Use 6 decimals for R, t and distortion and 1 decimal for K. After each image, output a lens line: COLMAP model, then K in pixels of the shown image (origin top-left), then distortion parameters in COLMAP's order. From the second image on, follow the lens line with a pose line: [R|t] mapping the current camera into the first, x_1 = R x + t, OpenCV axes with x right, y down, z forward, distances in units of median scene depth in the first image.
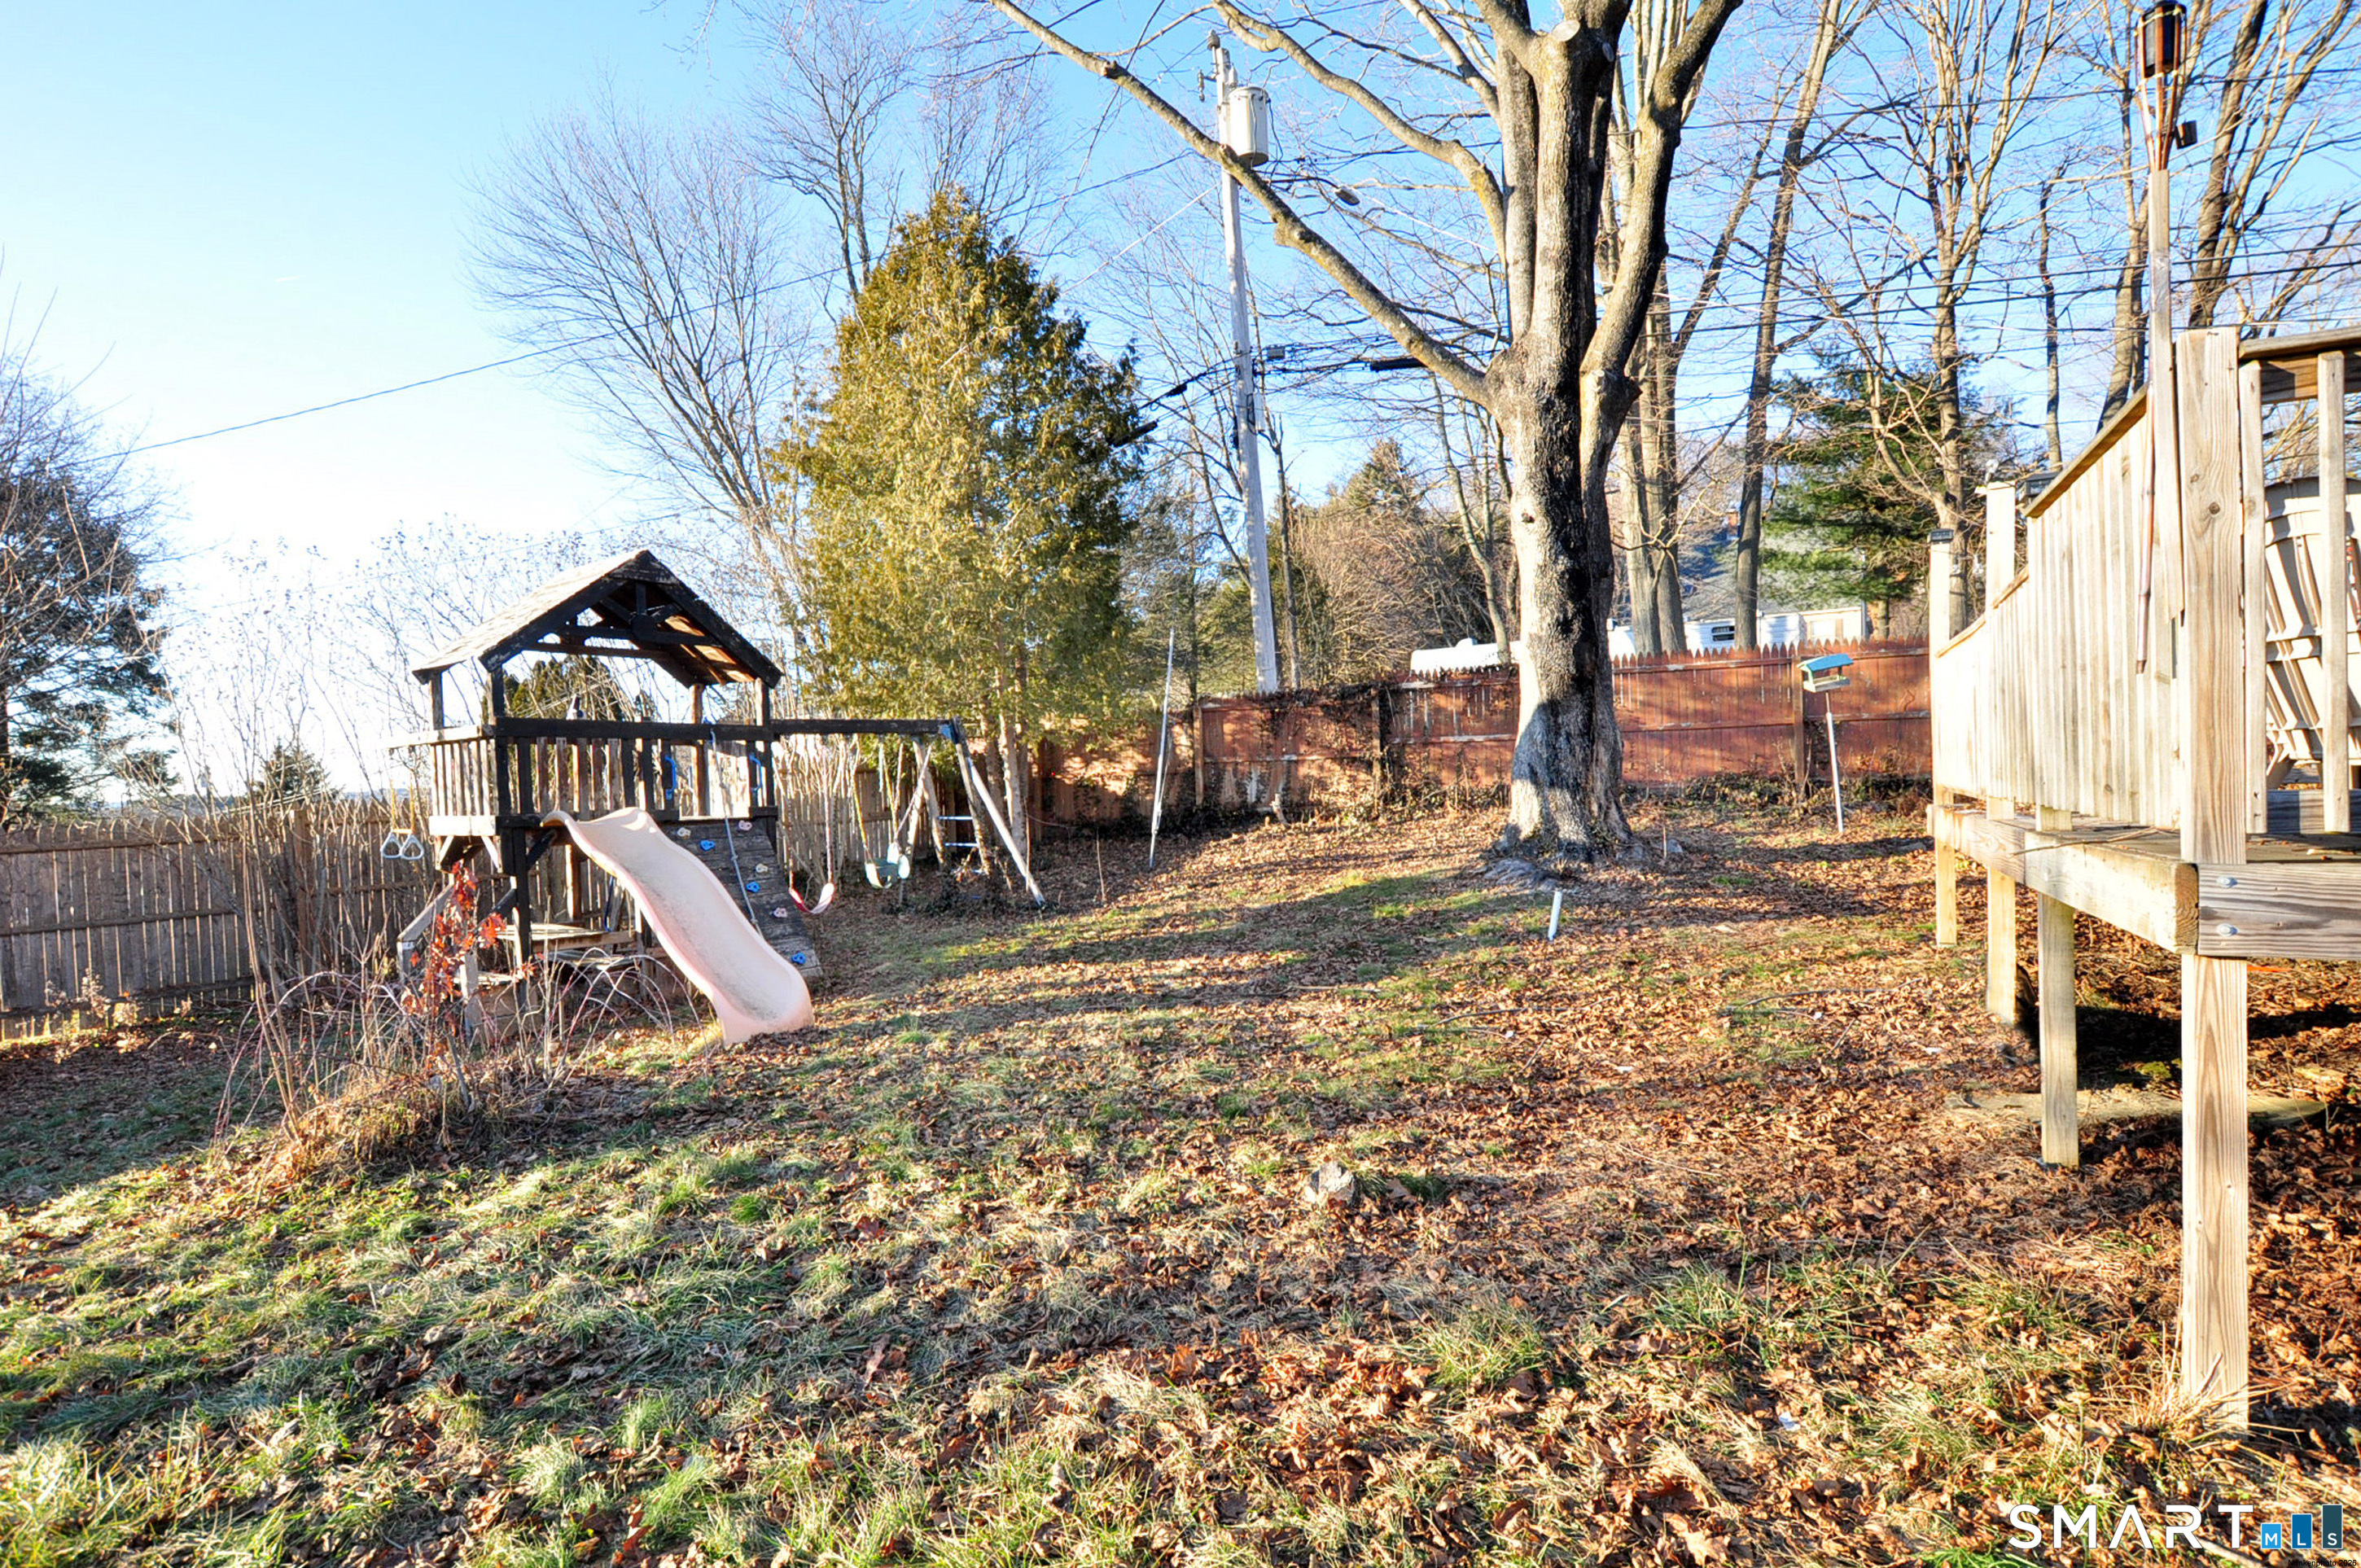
lens RADIAL K [[1161.4, 0, 1180.5], [0, 1161.4, 784.0], [0, 0, 1]] dist [-0.015550, 0.000399]
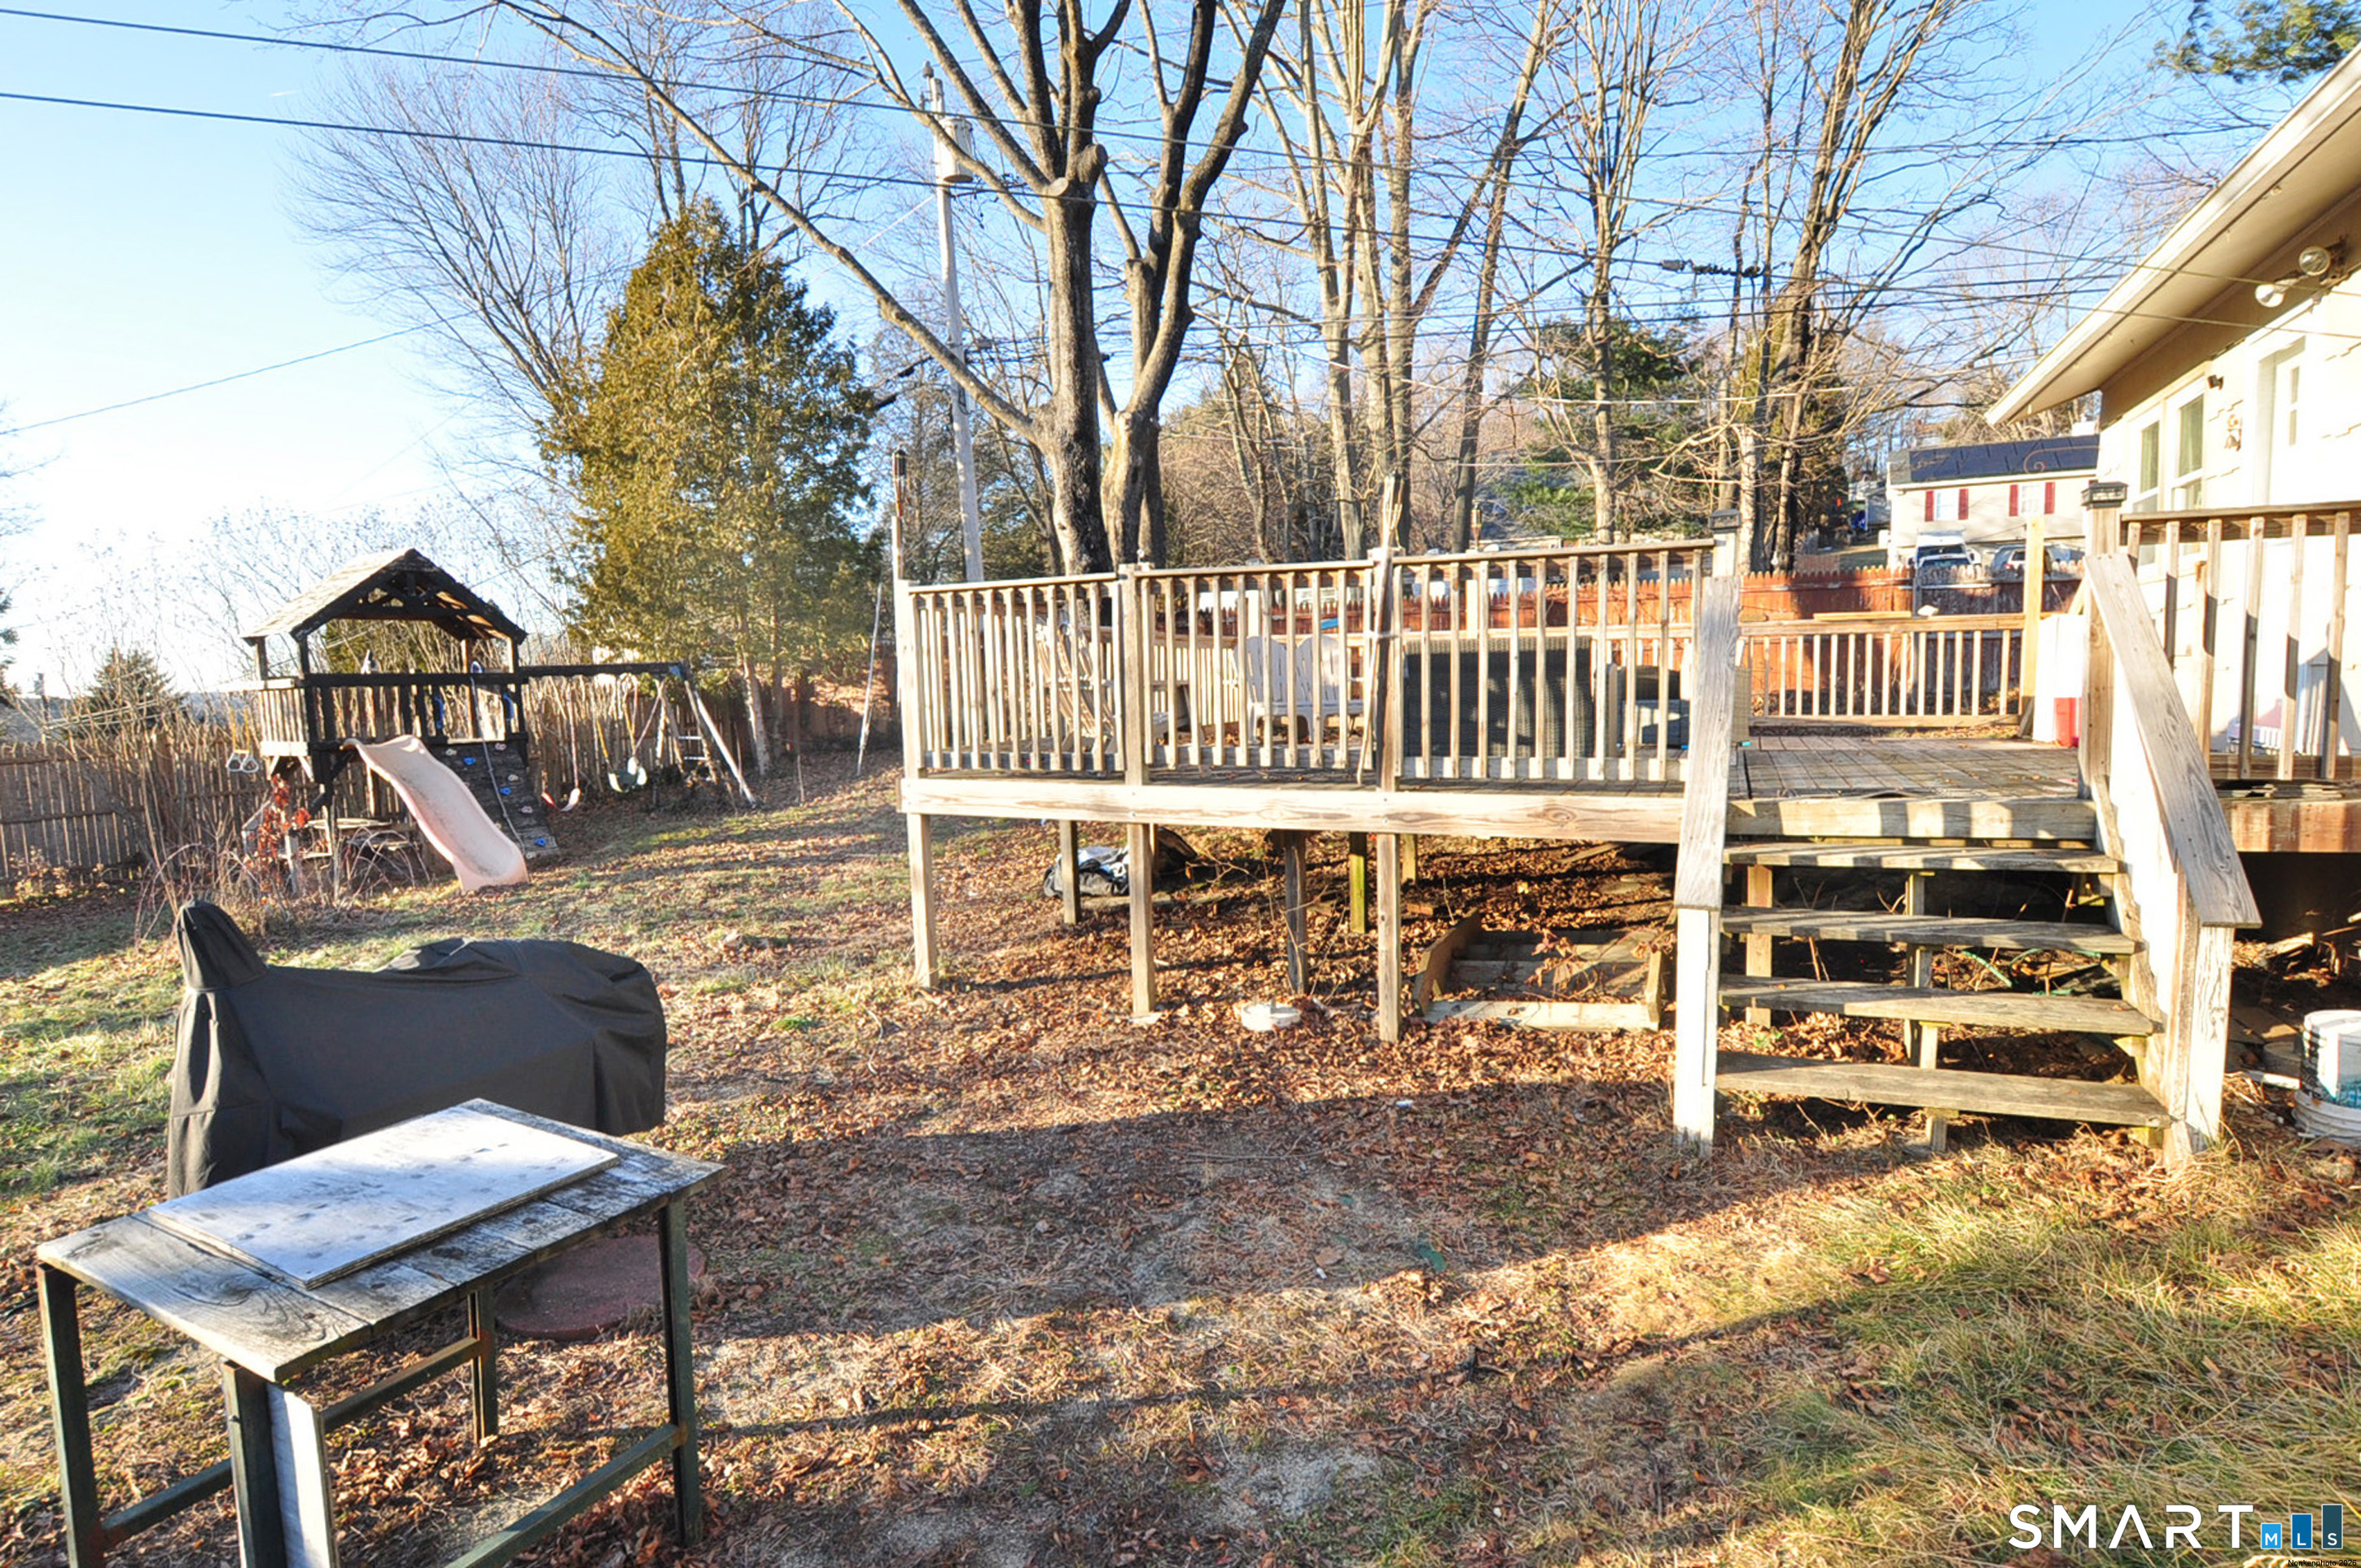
lens RADIAL K [[1227.3, 0, 1180.8], [0, 1227.3, 776.4], [0, 0, 1]] dist [-0.020271, -0.001126]
pose [[0.998222, -0.002675, 0.059541, 0.335905], [-0.001734, 0.997265, 0.073887, -0.036504], [-0.059575, -0.073859, 0.995488, -0.477157]]
